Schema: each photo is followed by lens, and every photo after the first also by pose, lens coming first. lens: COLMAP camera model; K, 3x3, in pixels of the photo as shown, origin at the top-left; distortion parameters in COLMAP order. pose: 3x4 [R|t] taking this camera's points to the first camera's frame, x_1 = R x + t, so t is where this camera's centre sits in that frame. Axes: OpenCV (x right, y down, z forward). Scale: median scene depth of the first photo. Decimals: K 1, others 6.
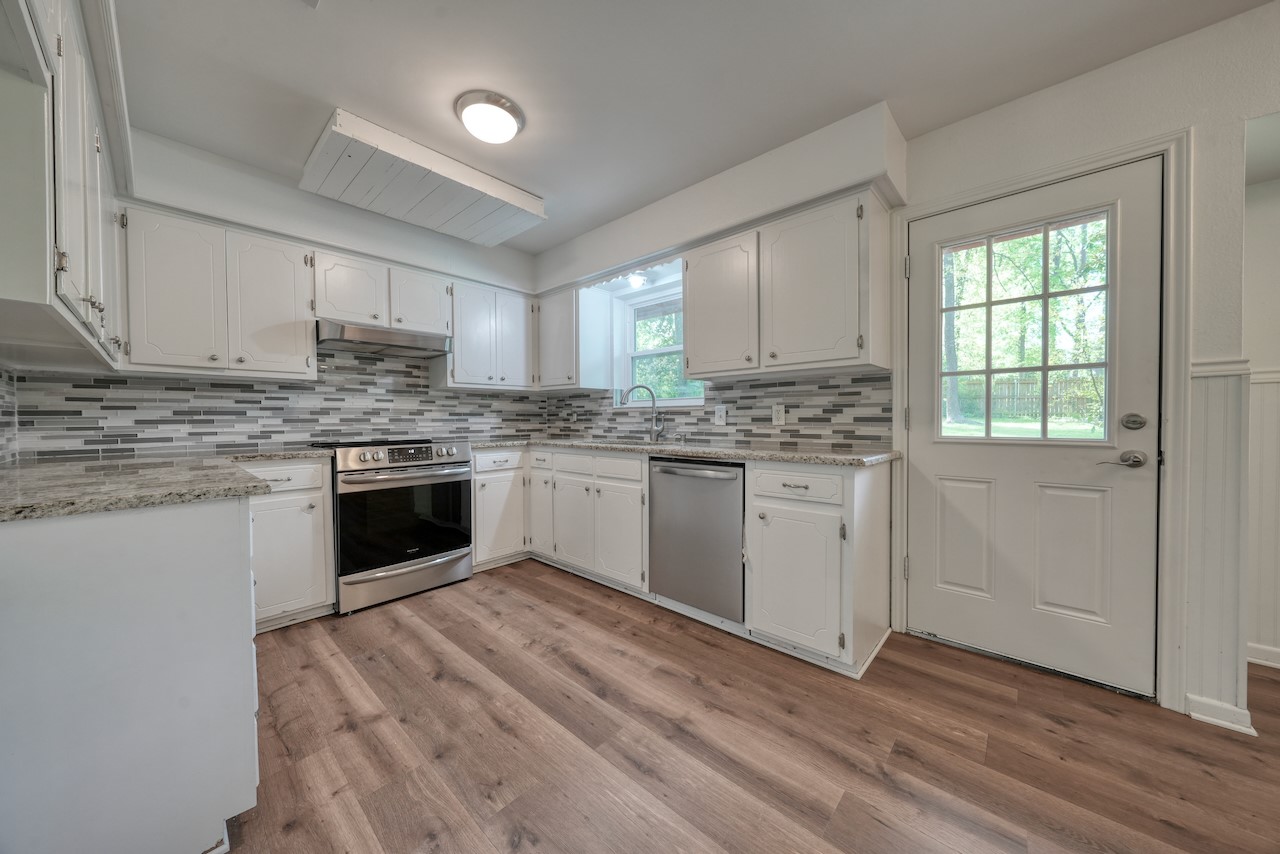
lens RADIAL K [[432.5, 0, 641.6], [0, 432.5, 425.1], [0, 0, 1]] dist [-0.005514, 0.001292]
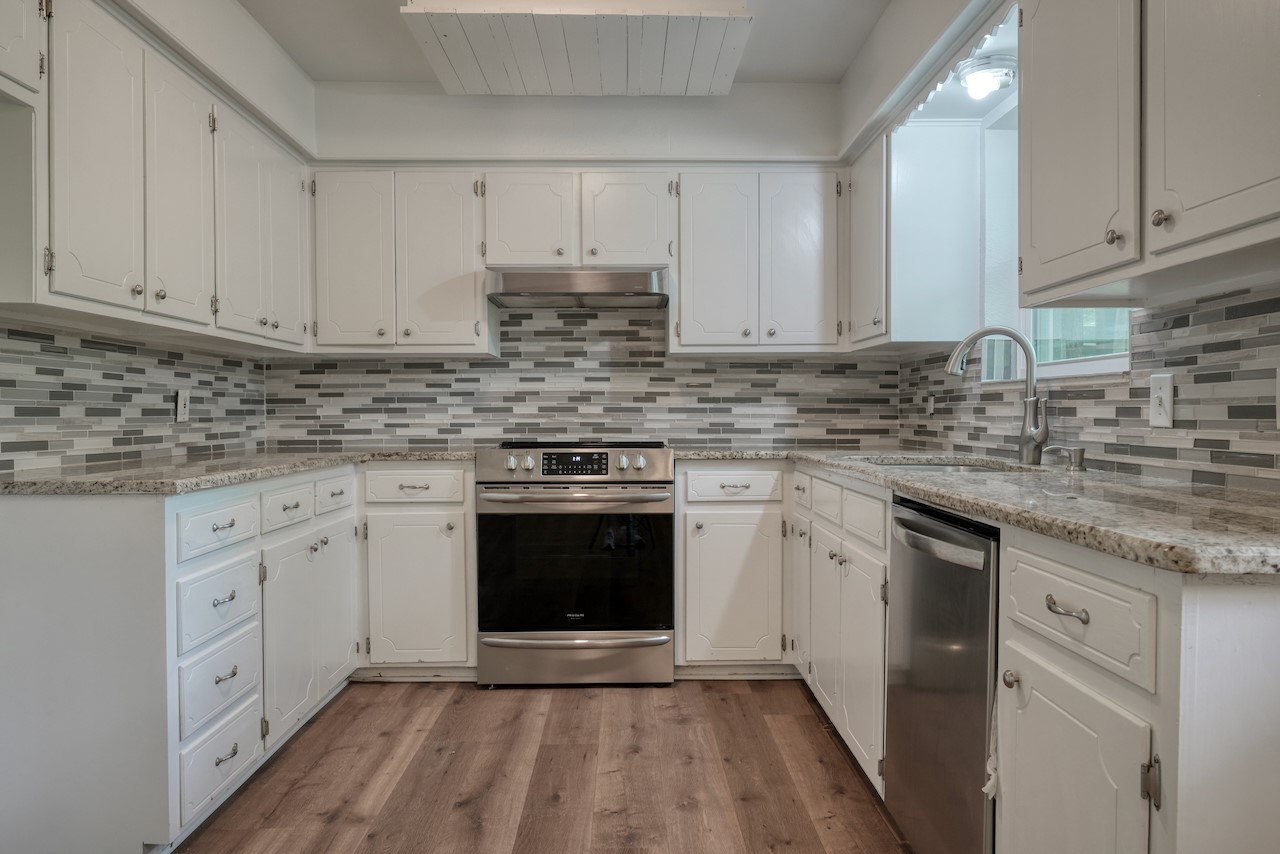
lens RADIAL K [[845.6, 0, 639.9], [0, 845.6, 426.0], [0, 0, 1]] dist [-0.001775, 0.004576]
pose [[0.681836, 0.017267, -0.731301, 0.450781], [-0.012757, 0.999850, 0.011714, -0.003484], [0.731394, 0.001342, 0.681954, 0.230779]]
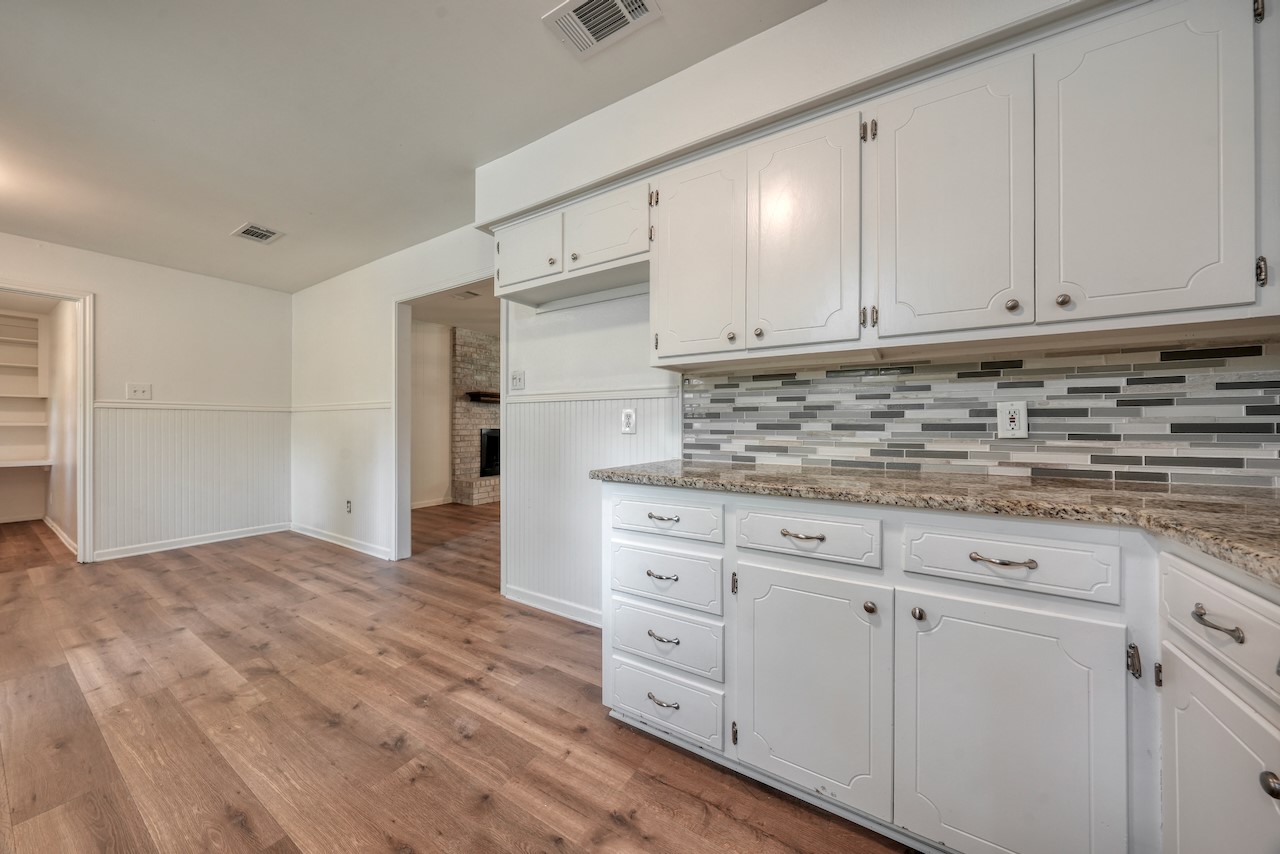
lens RADIAL K [[432.5, 0, 642.7], [0, 432.5, 425.2], [0, 0, 1]] dist [-0.005514, 0.001292]
pose [[-0.984396, 0.004593, -0.175909, -0.346753], [0.002479, 0.999922, 0.012238, -0.011472], [0.175951, 0.011611, -0.984330, 1.050649]]
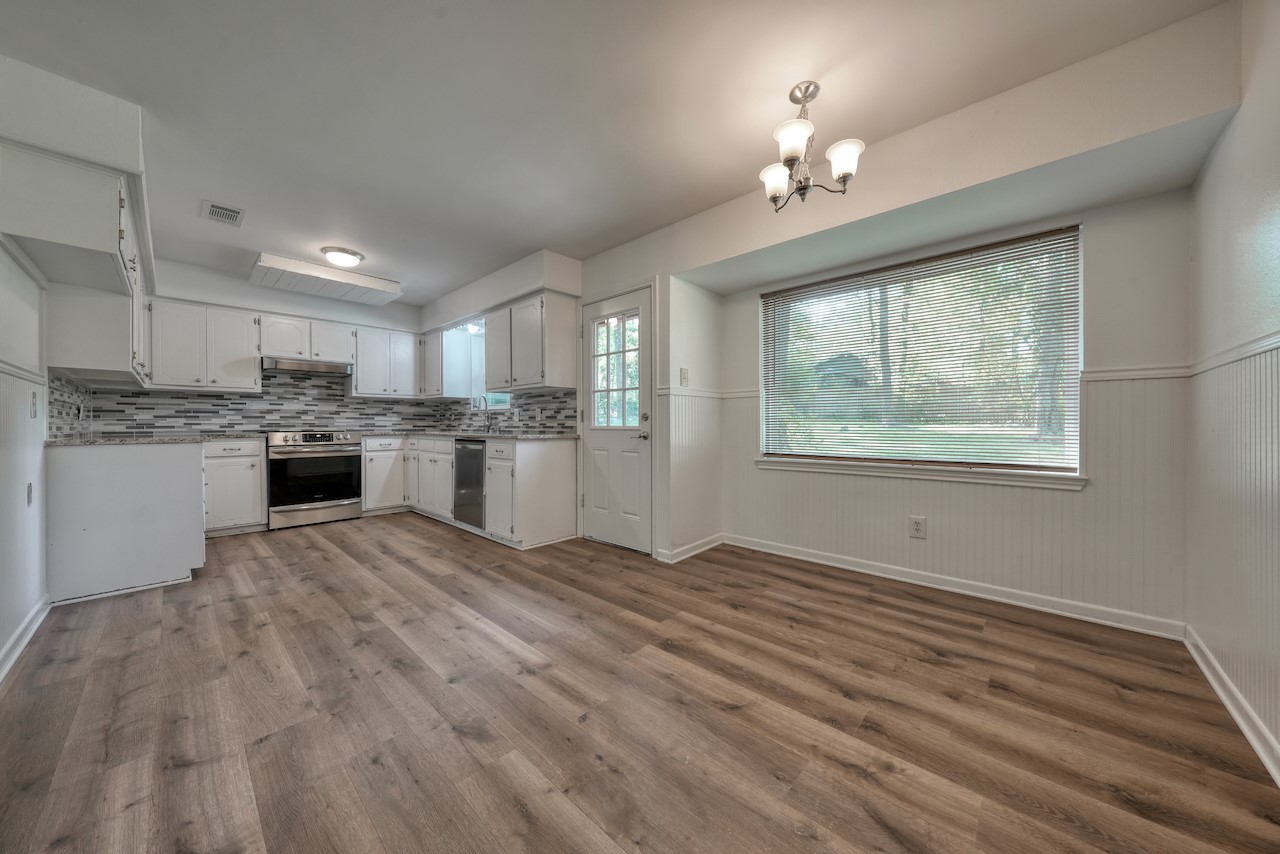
lens RADIAL K [[432.5, 0, 640.9], [0, 432.5, 425.5], [0, 0, 1]] dist [-0.005514, 0.001292]
pose [[0.999950, 0.004234, -0.009009, 0.735545], [-0.004338, 0.999925, -0.011486, 0.035868], [0.008959, 0.011525, 0.999893, -0.656098]]
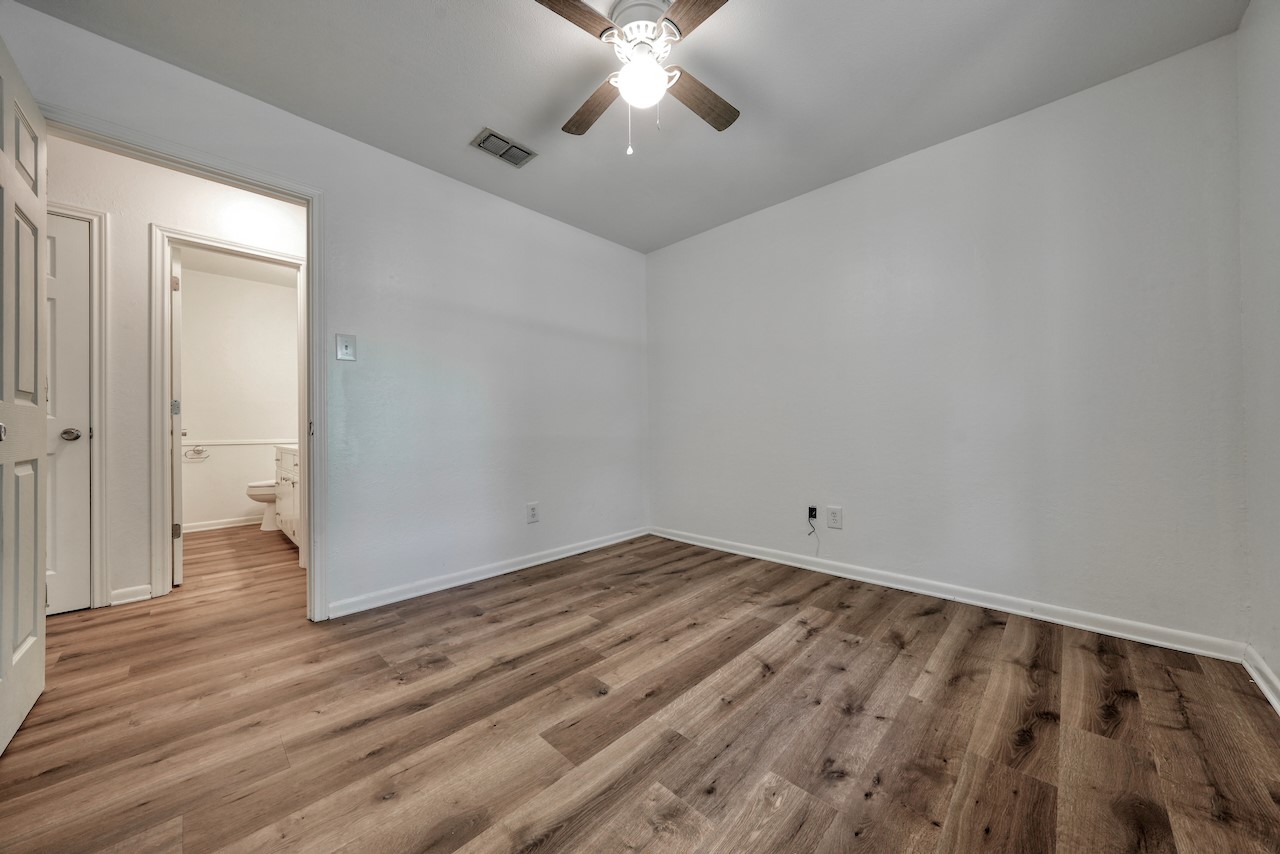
lens RADIAL K [[445.6, 0, 649.1], [0, 445.6, 430.4], [0, 0, 1]] dist [-0.005971, 0.001033]
pose [[0.018754, 0.005833, 0.999807, 0.178657], [0.028069, 0.999586, -0.006359, 0.059490], [-0.999430, 0.028183, 0.018583, 0.107263]]
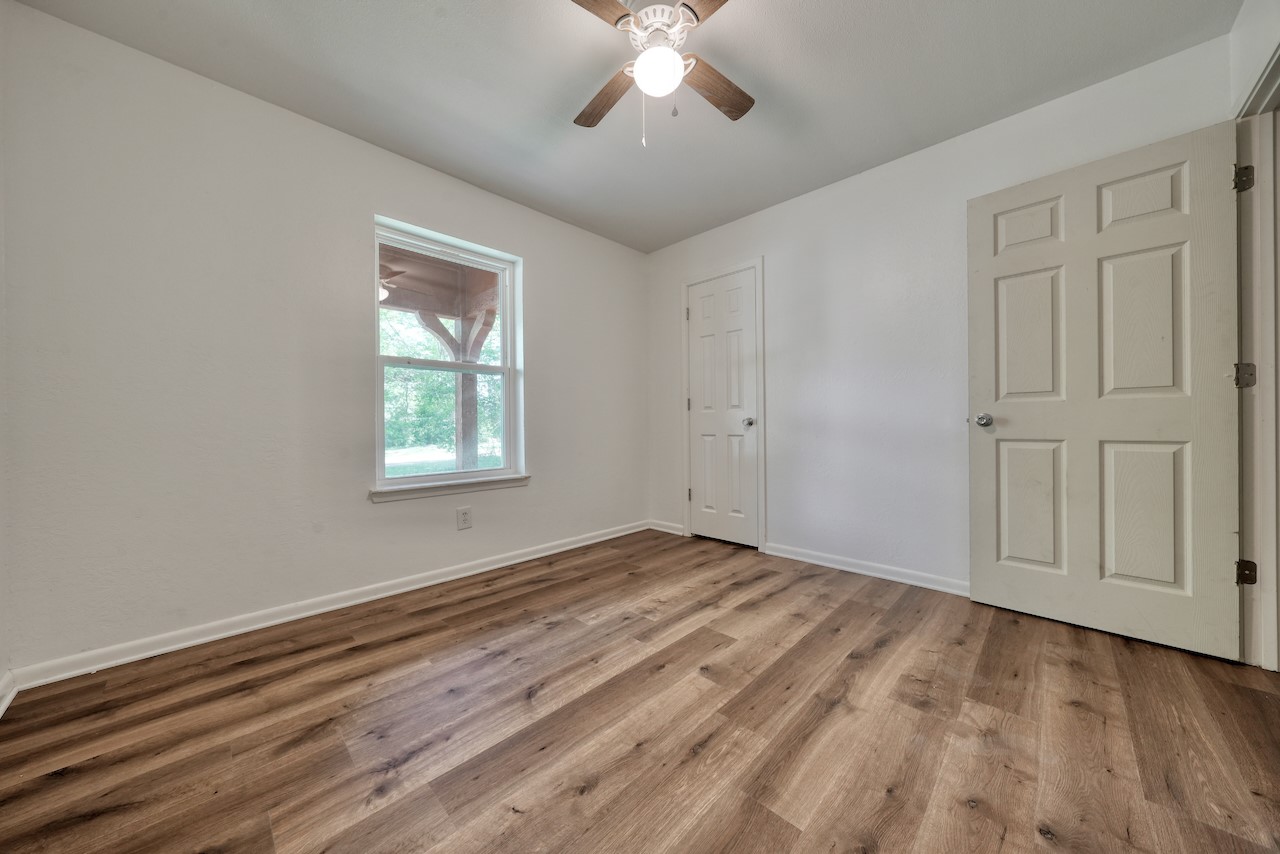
lens RADIAL K [[432.5, 0, 644.1], [0, 432.5, 426.1], [0, 0, 1]] dist [-0.005514, 0.001292]
pose [[-0.032261, 0.019812, -0.999283, 1.434595], [-0.010164, 0.999745, 0.020149, 0.042969], [0.999428, 0.010807, -0.032051, 0.119597]]
